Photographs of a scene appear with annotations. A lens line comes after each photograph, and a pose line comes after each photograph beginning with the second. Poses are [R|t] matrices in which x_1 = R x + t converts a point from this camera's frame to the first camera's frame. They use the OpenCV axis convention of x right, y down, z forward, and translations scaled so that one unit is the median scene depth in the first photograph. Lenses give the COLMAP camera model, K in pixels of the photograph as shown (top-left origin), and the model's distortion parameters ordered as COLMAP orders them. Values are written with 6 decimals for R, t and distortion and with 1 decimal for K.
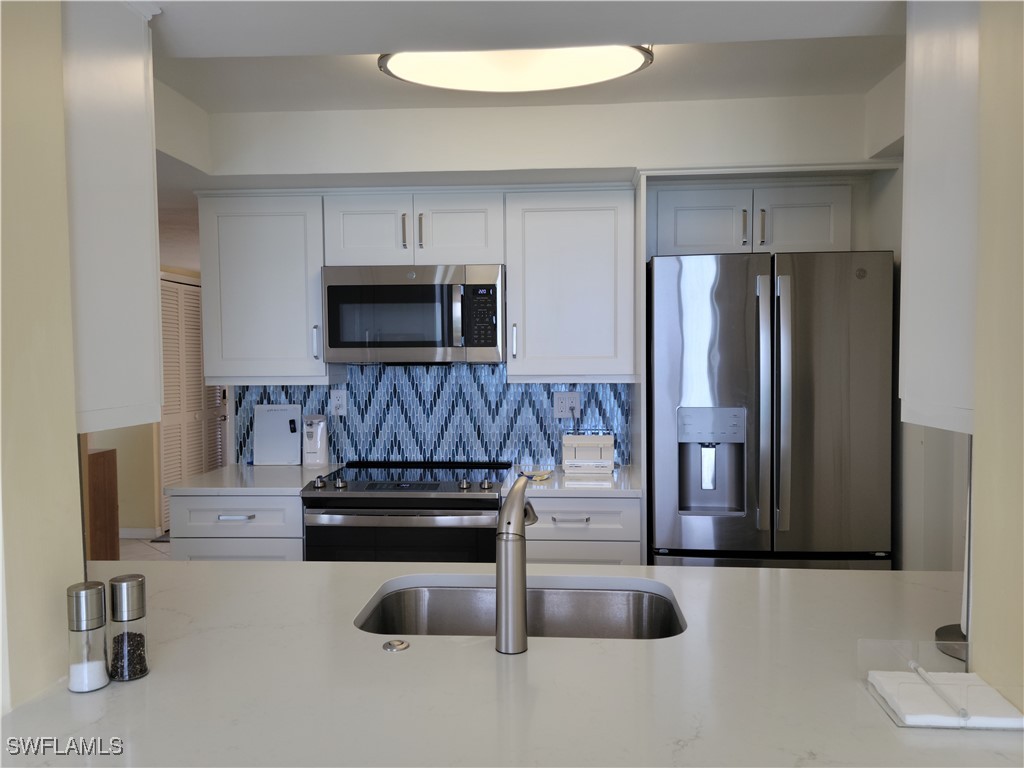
lens RADIAL K [[817.8, 0, 509.8], [0, 817.8, 387.8], [0, 0, 1]] dist [0.073508, -0.000729]
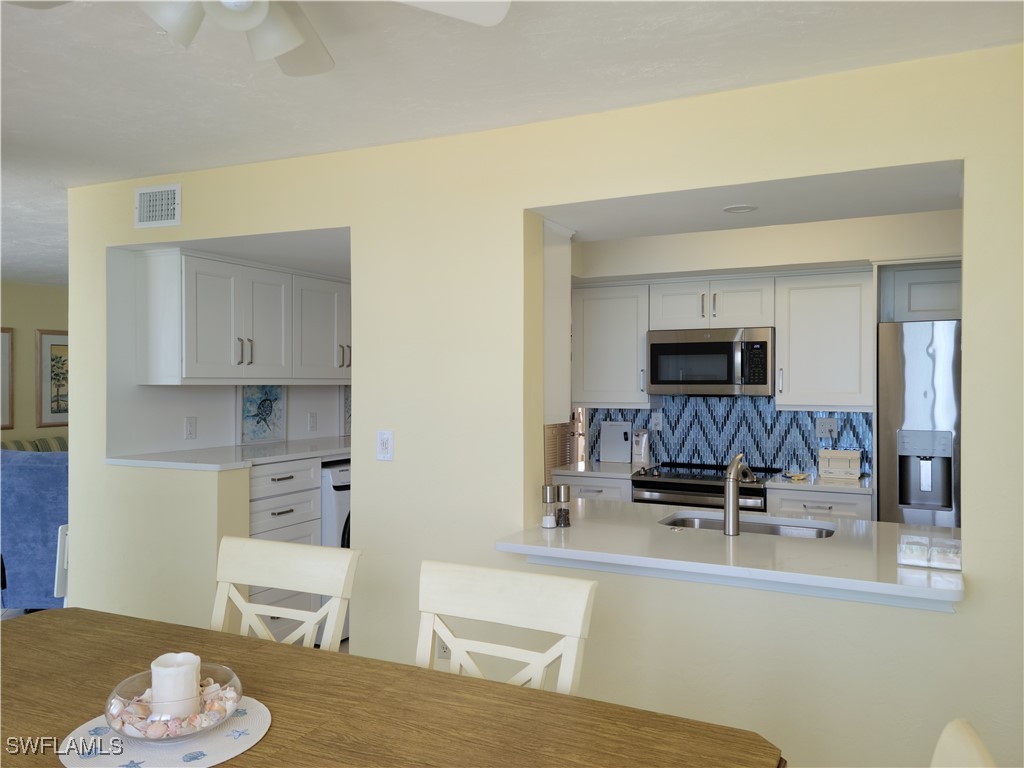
lens RADIAL K [[817.8, 0, 509.8], [0, 817.8, 387.8], [0, 0, 1]] dist [0.073508, -0.000729]
pose [[0.923685, 0.011159, -0.382989, 0.107482], [-0.024609, 0.999240, -0.030236, 0.009016], [0.382361, 0.037353, 0.923258, -0.447700]]
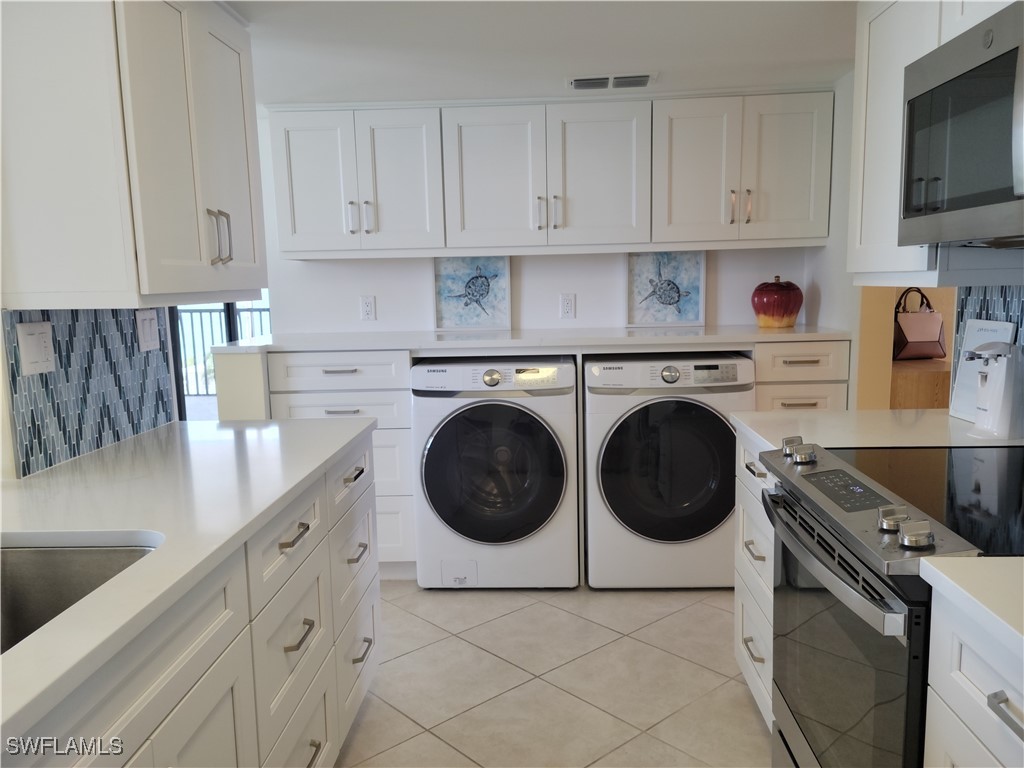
lens RADIAL K [[817.8, 0, 509.8], [0, 817.8, 387.8], [0, 0, 1]] dist [0.073508, -0.000729]
pose [[0.023569, 0.140302, -0.989828, 0.313742], [-0.021136, 0.989952, 0.139816, -0.008884], [0.999499, 0.017625, 0.026297, 0.656418]]
